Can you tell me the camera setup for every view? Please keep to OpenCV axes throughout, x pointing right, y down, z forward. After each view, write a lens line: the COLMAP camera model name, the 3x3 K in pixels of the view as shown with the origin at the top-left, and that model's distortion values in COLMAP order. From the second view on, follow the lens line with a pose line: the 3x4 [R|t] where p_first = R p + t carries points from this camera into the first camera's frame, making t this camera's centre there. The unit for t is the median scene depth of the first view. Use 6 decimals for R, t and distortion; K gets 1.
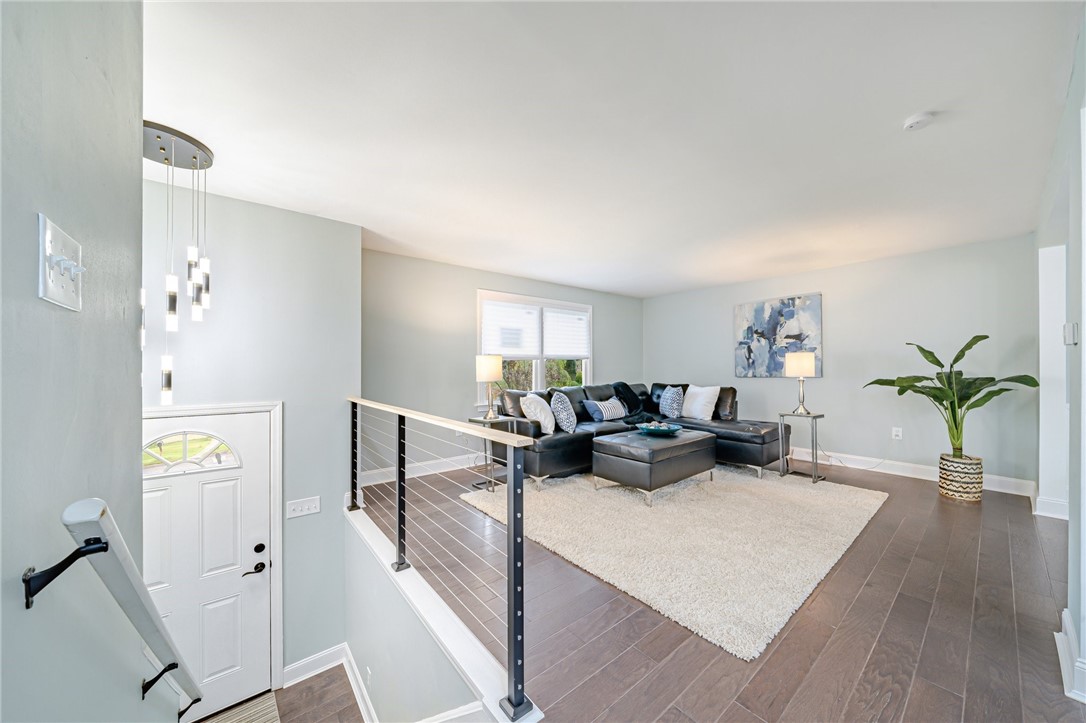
lens RADIAL K [[376.6, 0, 541.0], [0, 376.6, 365.6], [0, 0, 1]] dist [-0.005505, 0.000158]
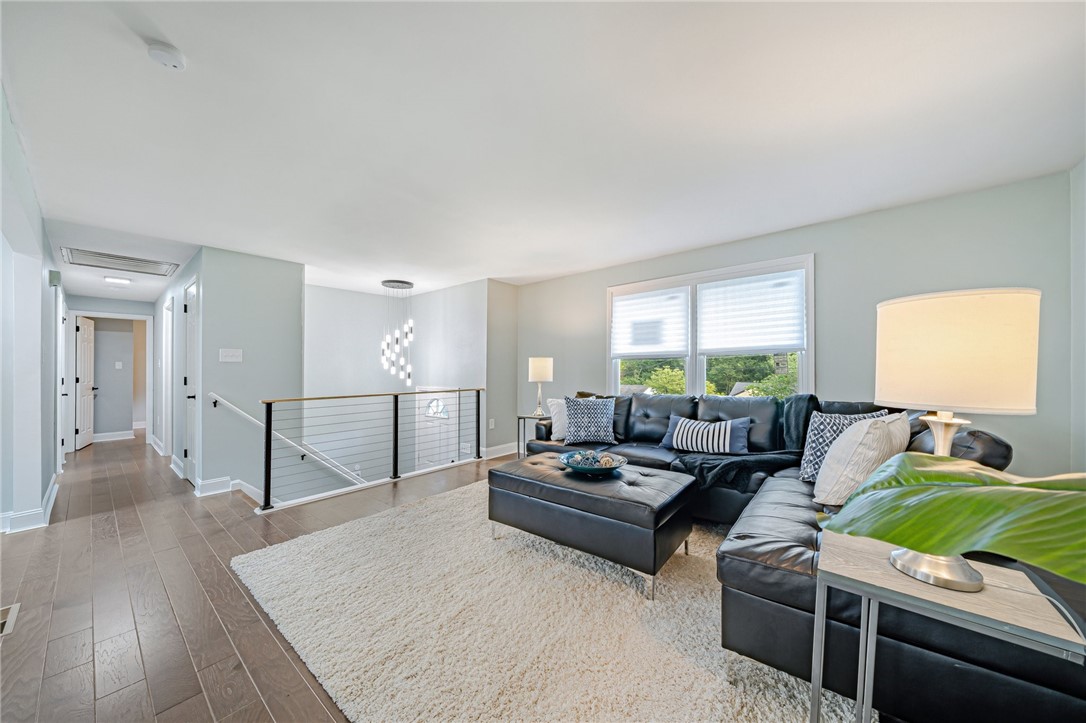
lens RADIAL K [[376.6, 0, 539.7], [0, 376.6, 363.3], [0, 0, 1]] dist [-0.005505, 0.000158]
pose [[0.200221, -0.014771, -0.979639, 0.976044], [0.016817, 0.999791, -0.011638, 0.001648], [0.979606, -0.014144, 0.200428, 0.816451]]
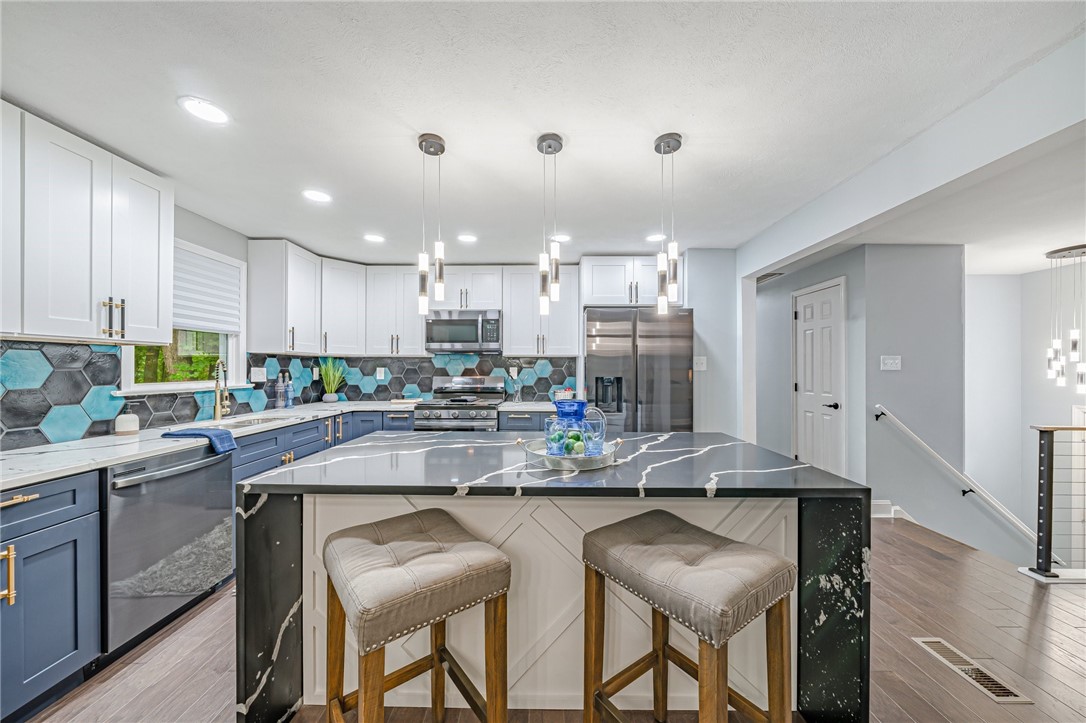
lens RADIAL K [[376.6, 0, 540.8], [0, 376.6, 366.7], [0, 0, 1]] dist [-0.005505, 0.000158]
pose [[-0.631633, -0.002897, -0.775262, 1.031186], [0.002673, 0.999979, -0.005914, -0.035247], [0.775263, -0.005808, -0.631612, 0.095572]]
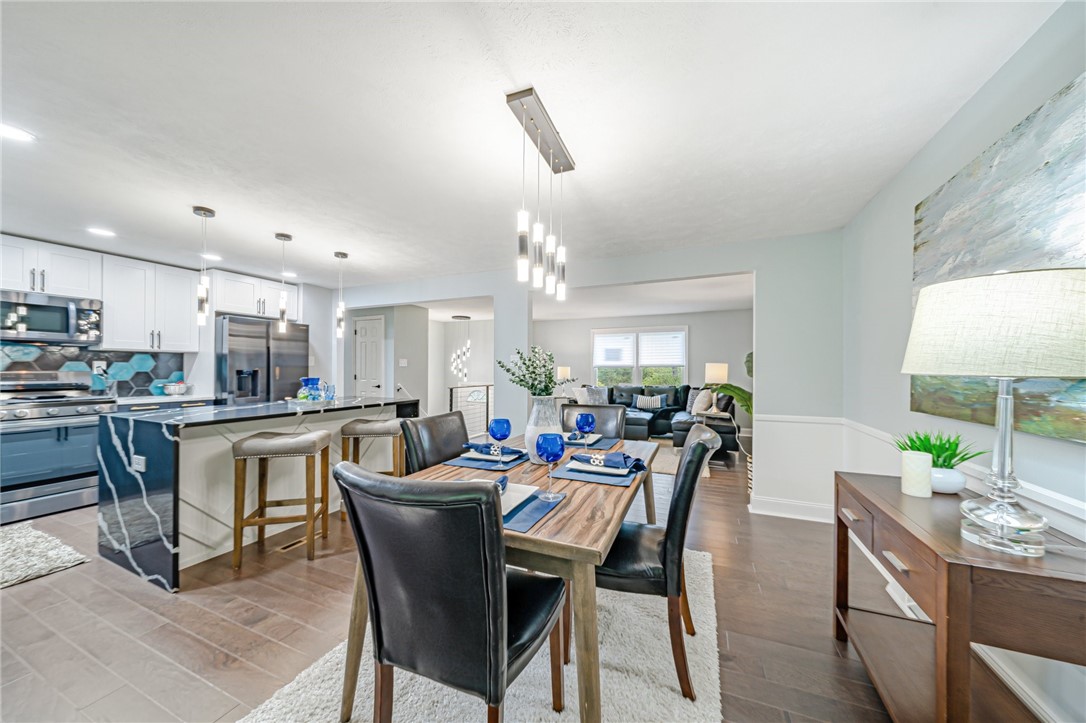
lens RADIAL K [[376.6, 0, 535.6], [0, 376.6, 362.0], [0, 0, 1]] dist [-0.005505, 0.000158]
pose [[0.455829, -0.014212, -0.889954, 1.714083], [-0.000206, 0.999871, -0.016073, -0.021116], [0.890067, 0.007509, 0.455767, -0.083680]]
